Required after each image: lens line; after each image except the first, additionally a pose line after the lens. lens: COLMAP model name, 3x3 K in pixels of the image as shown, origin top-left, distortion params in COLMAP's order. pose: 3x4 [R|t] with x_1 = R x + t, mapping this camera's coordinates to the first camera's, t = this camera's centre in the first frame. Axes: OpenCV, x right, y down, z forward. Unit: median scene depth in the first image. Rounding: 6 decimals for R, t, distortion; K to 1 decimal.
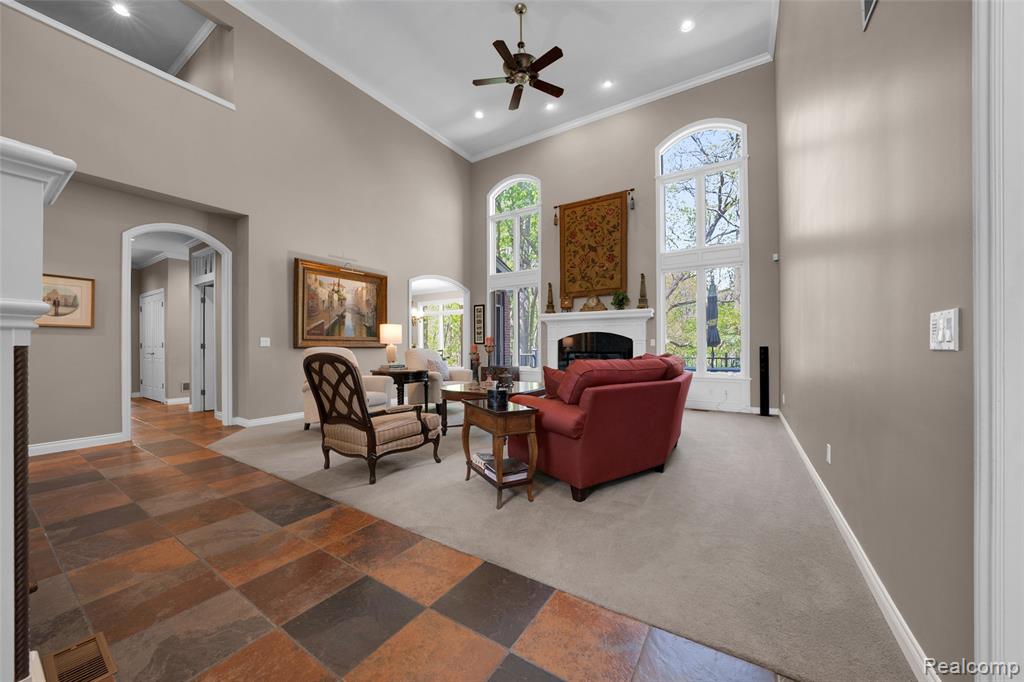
lens RADIAL K [[361.7, 0, 508.8], [0, 361.7, 348.5], [0, 0, 1]] dist [-0.018644, 0.000379]
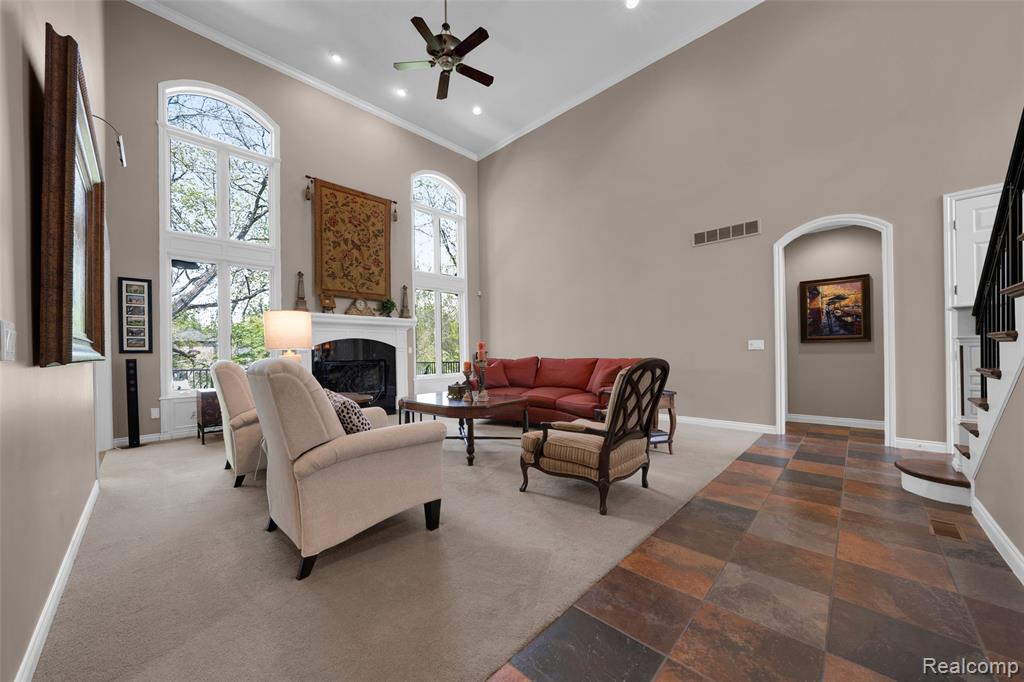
lens RADIAL K [[361.7, 0, 498.7], [0, 361.7, 353.9], [0, 0, 1]] dist [-0.018644, 0.000379]
pose [[0.225257, -0.008687, 0.974261, -1.059300], [0.020010, 0.999791, 0.004288, -0.007304], [-0.974094, 0.018529, 0.225384, 0.853453]]
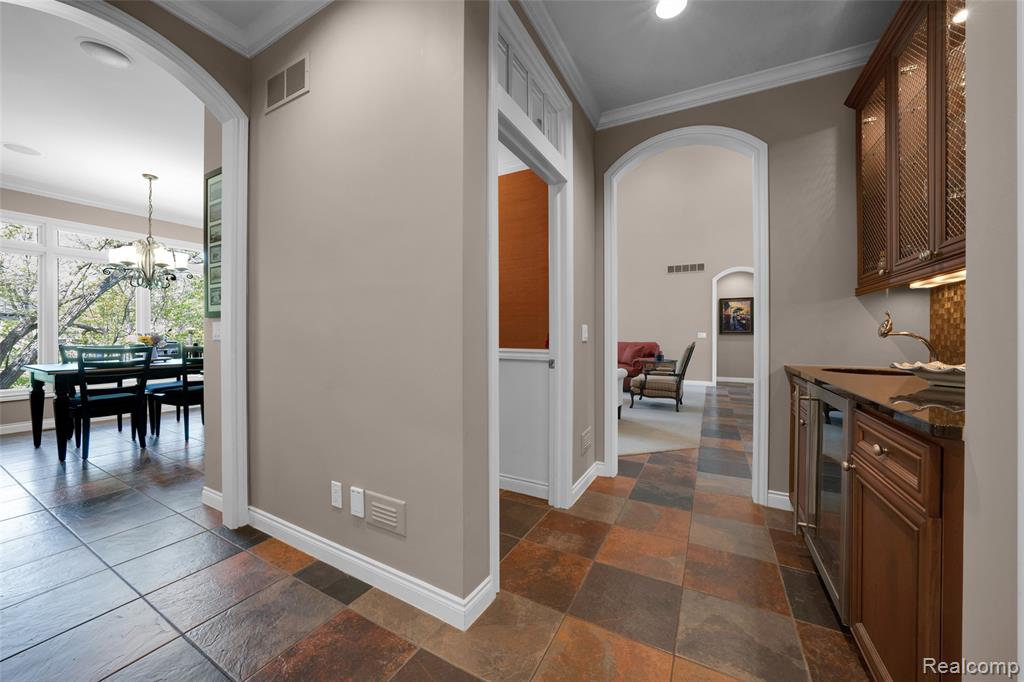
lens RADIAL K [[361.7, 0, 514.9], [0, 361.7, 338.1], [0, 0, 1]] dist [-0.018644, 0.000379]
pose [[-0.064176, -0.000075, 0.997939, -1.721535], [0.004593, 0.999989, 0.000371, -0.004248], [-0.997928, 0.004607, -0.064175, 1.518115]]
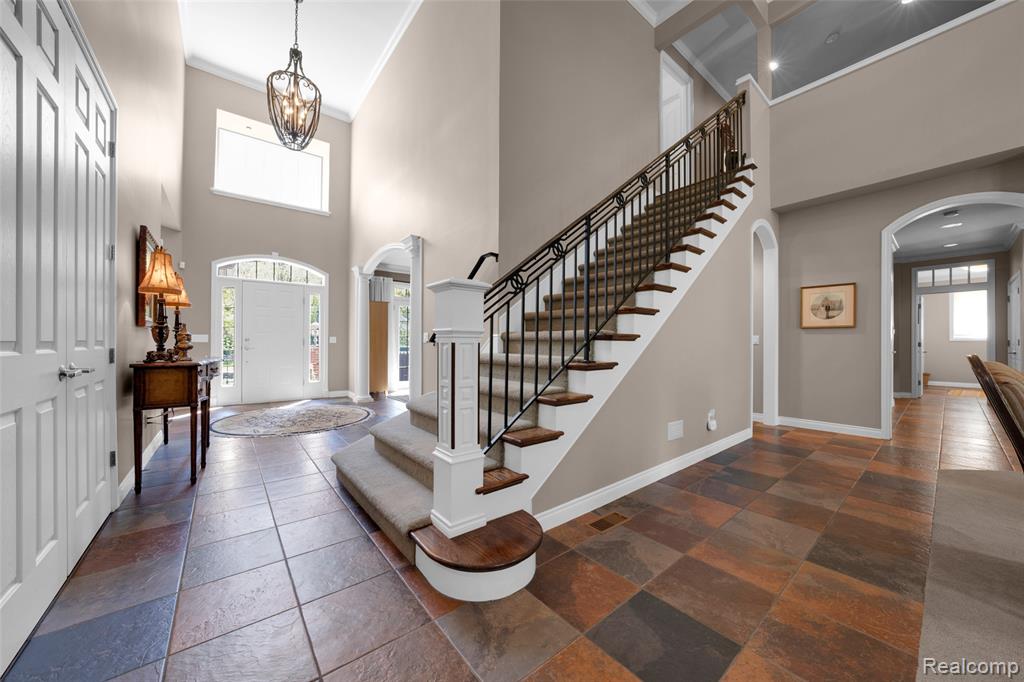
lens RADIAL K [[361.7, 0, 511.8], [0, 361.7, 342.6], [0, 0, 1]] dist [-0.018644, 0.000379]
pose [[-0.319322, -0.005791, -0.947628, 0.205907], [-0.006479, 0.999971, -0.003927, 0.000725], [0.947624, 0.004885, -0.319351, 0.342992]]
